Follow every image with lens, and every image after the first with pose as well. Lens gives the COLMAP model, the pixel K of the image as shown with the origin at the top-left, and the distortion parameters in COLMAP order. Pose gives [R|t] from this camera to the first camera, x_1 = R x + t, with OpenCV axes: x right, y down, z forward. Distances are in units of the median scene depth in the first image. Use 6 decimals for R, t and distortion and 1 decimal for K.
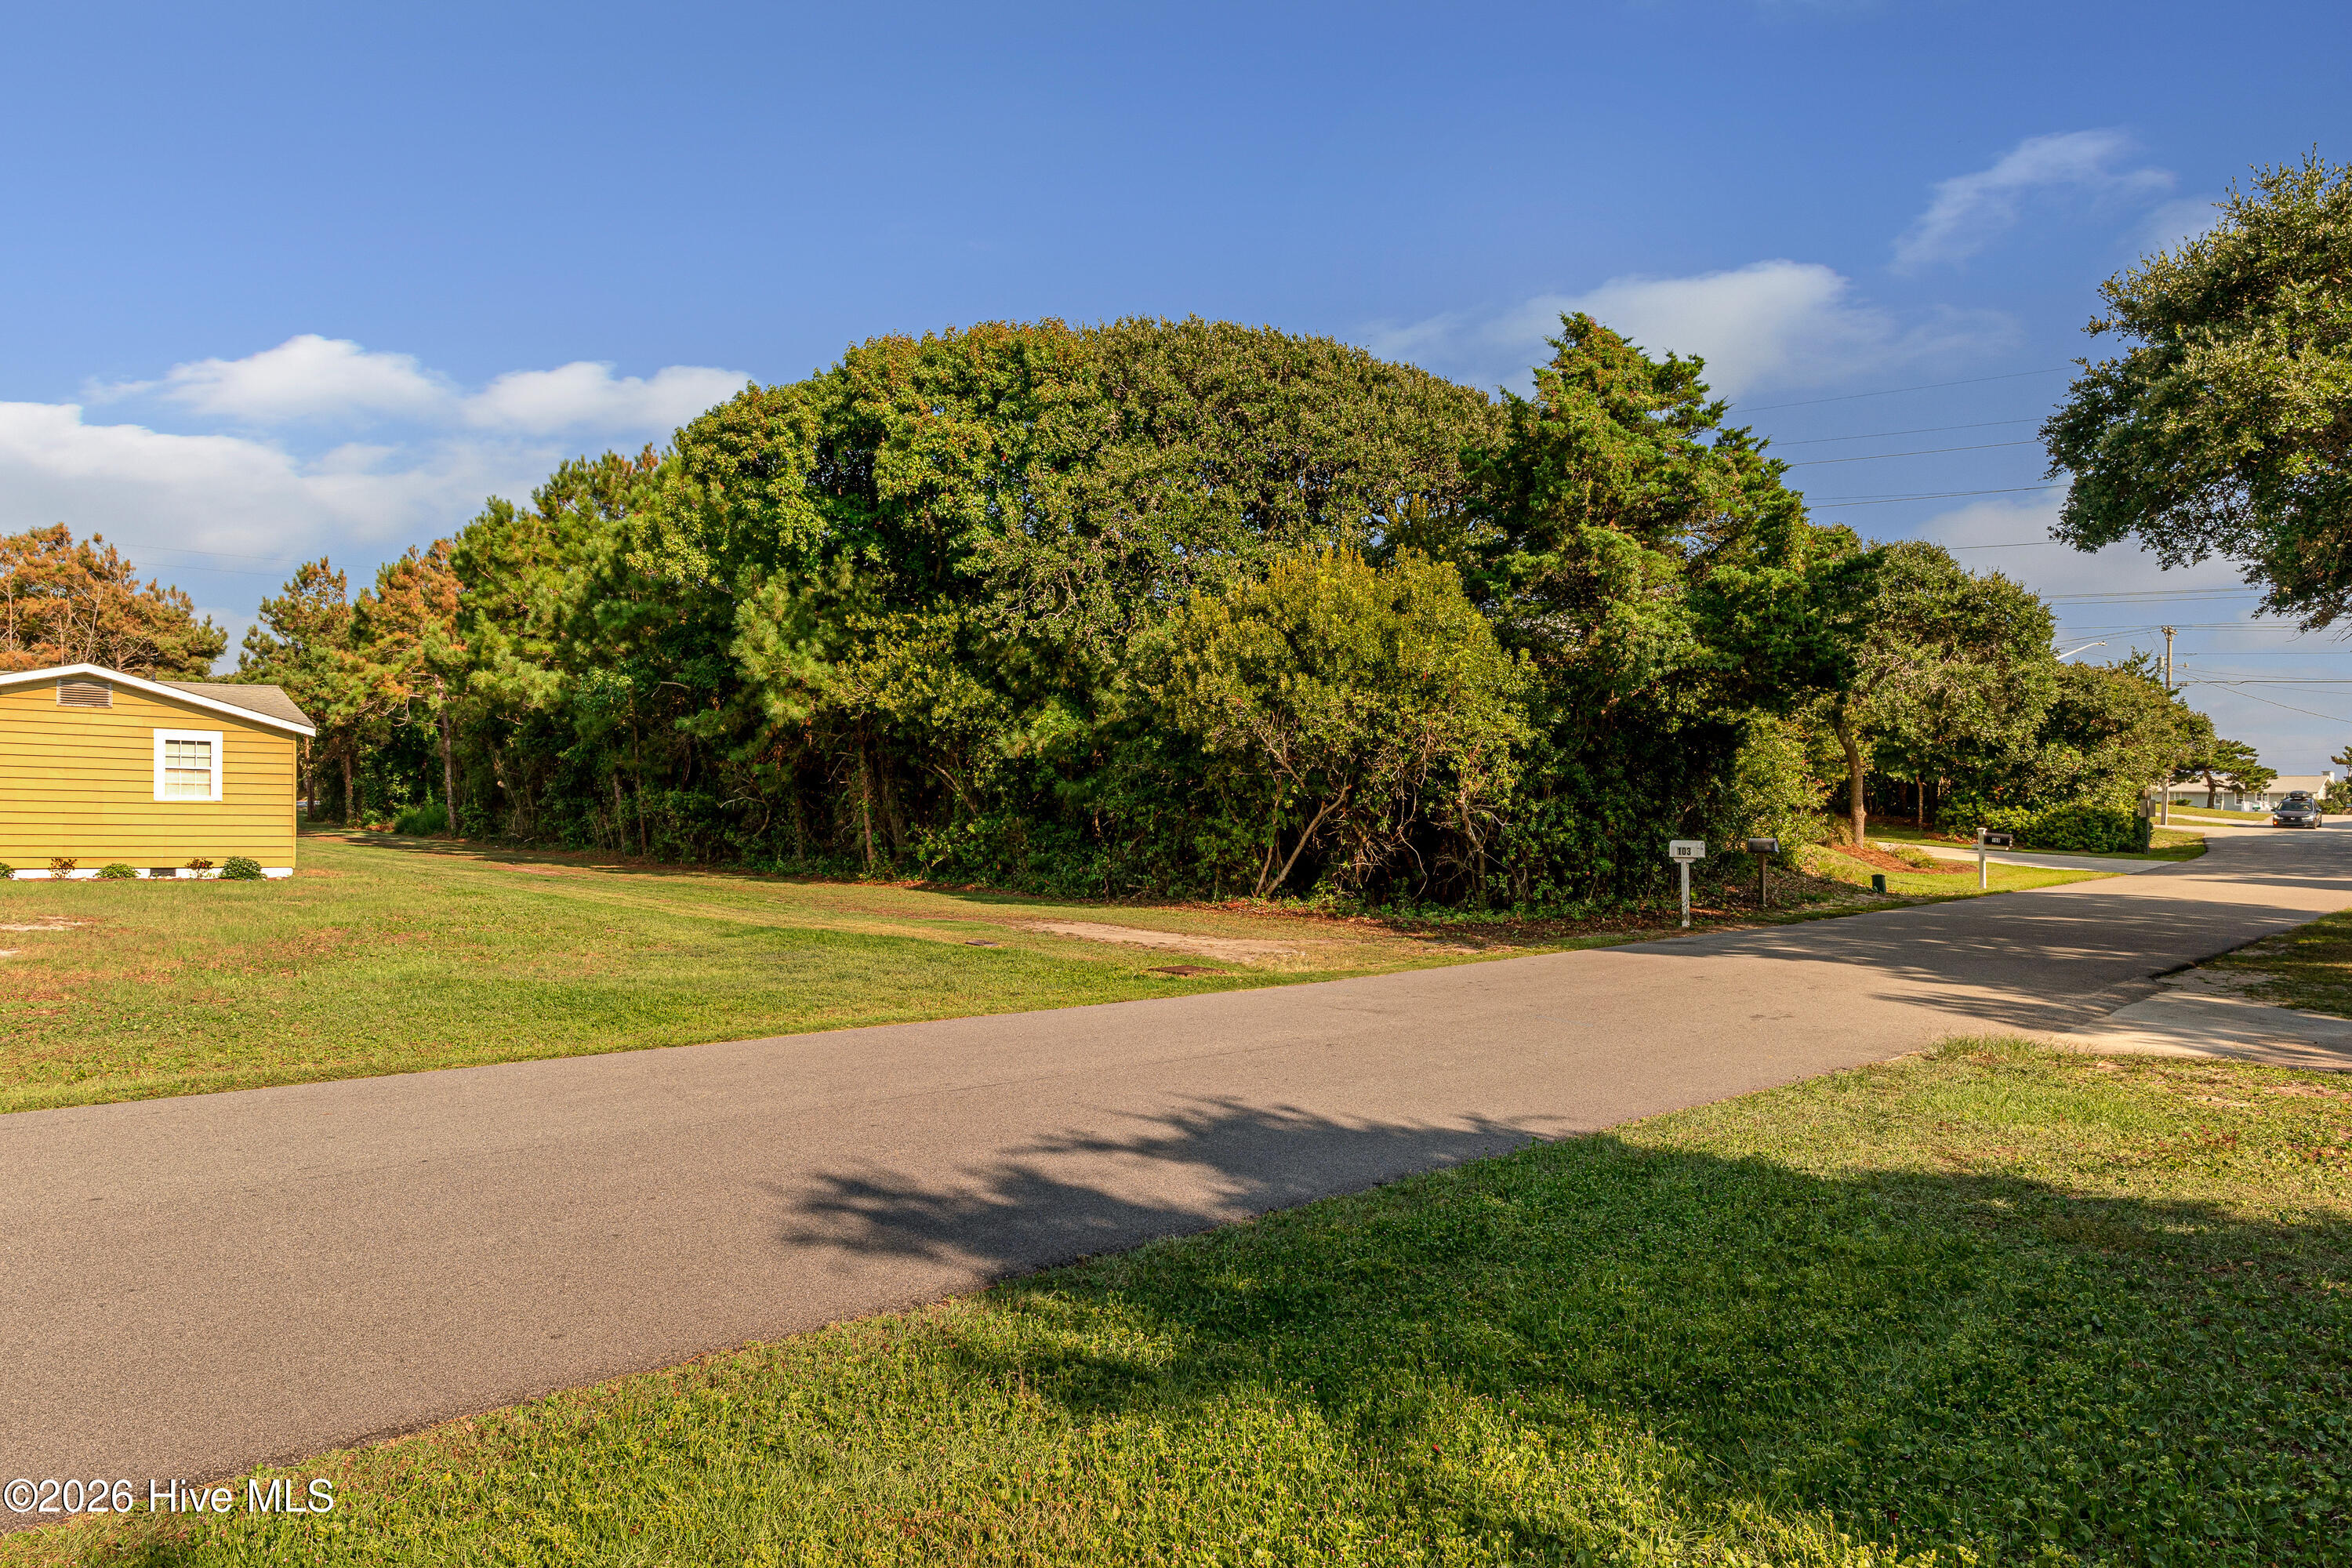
lens RADIAL K [[1489.0, 0, 1172.7], [0, 1489.0, 803.3], [0, 0, 1]] dist [-0.001261, -0.001269]
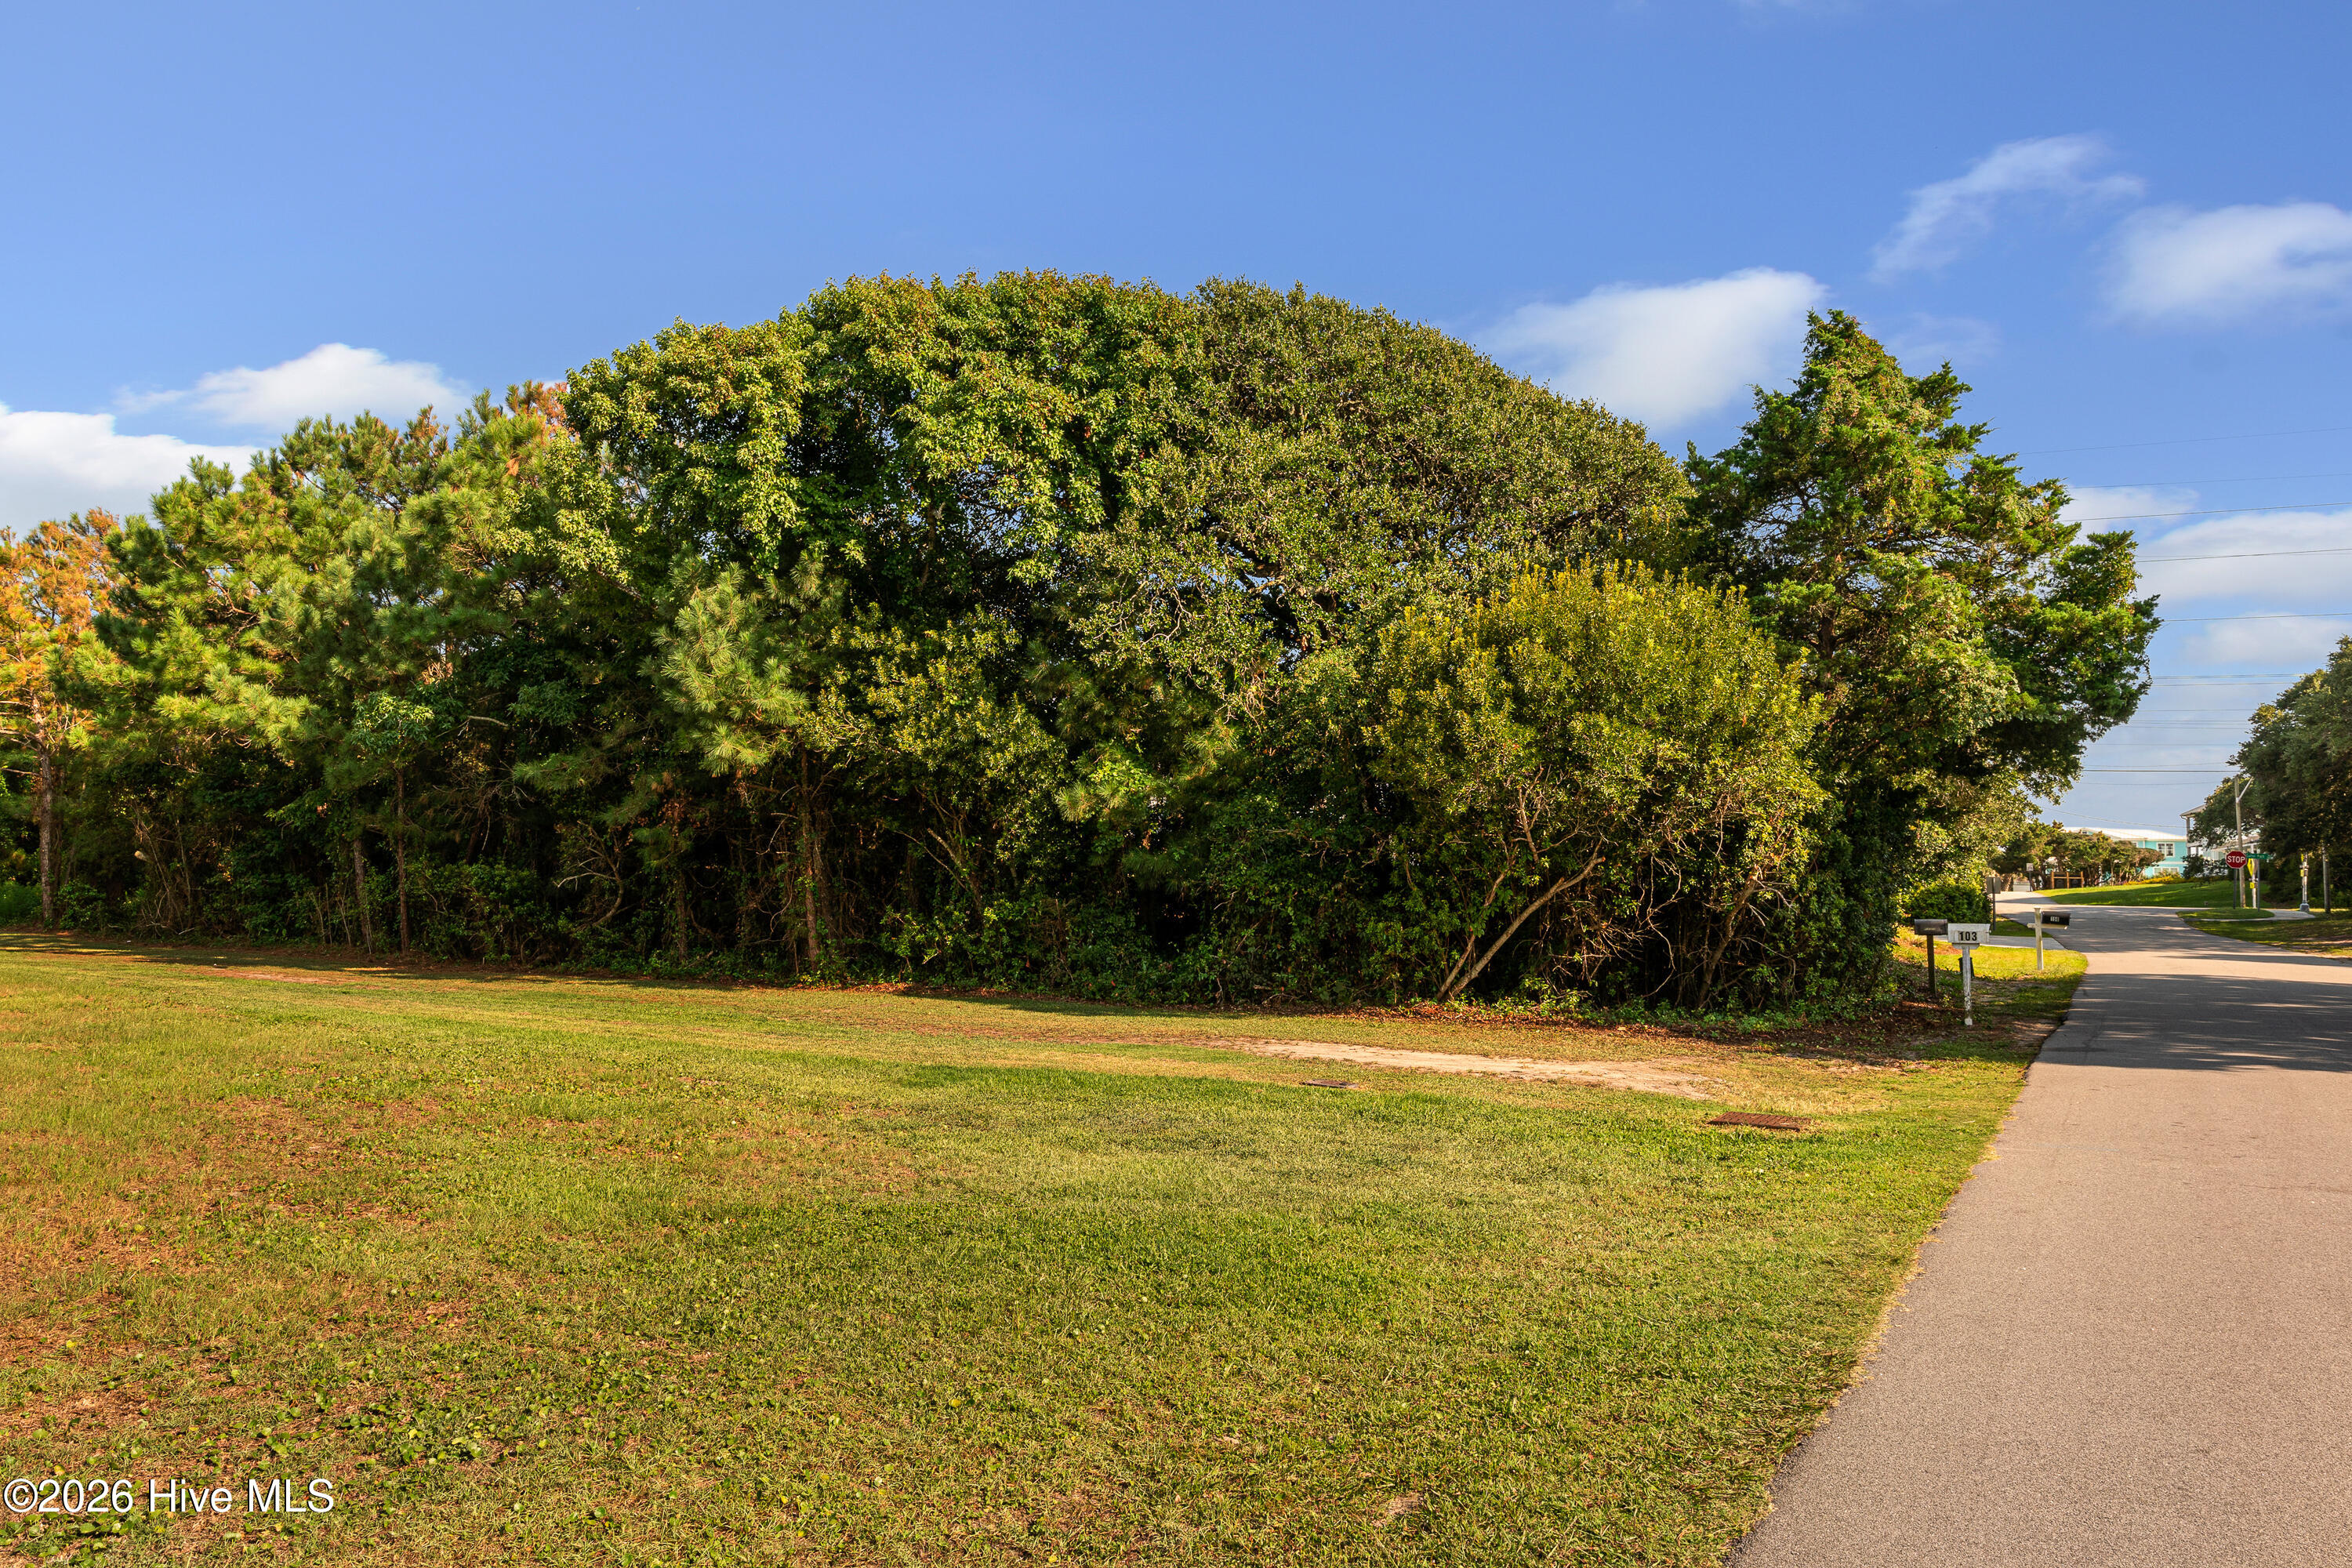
lens RADIAL K [[1495.7, 0, 1170.9], [0, 1495.7, 764.7], [0, 0, 1]] dist [-0.004299, -0.001407]
pose [[0.959113, 0.021725, 0.282189, -0.263948], [0.000589, 0.996894, -0.078750, 0.001237], [-0.283023, 0.075696, 0.956121, 0.234738]]
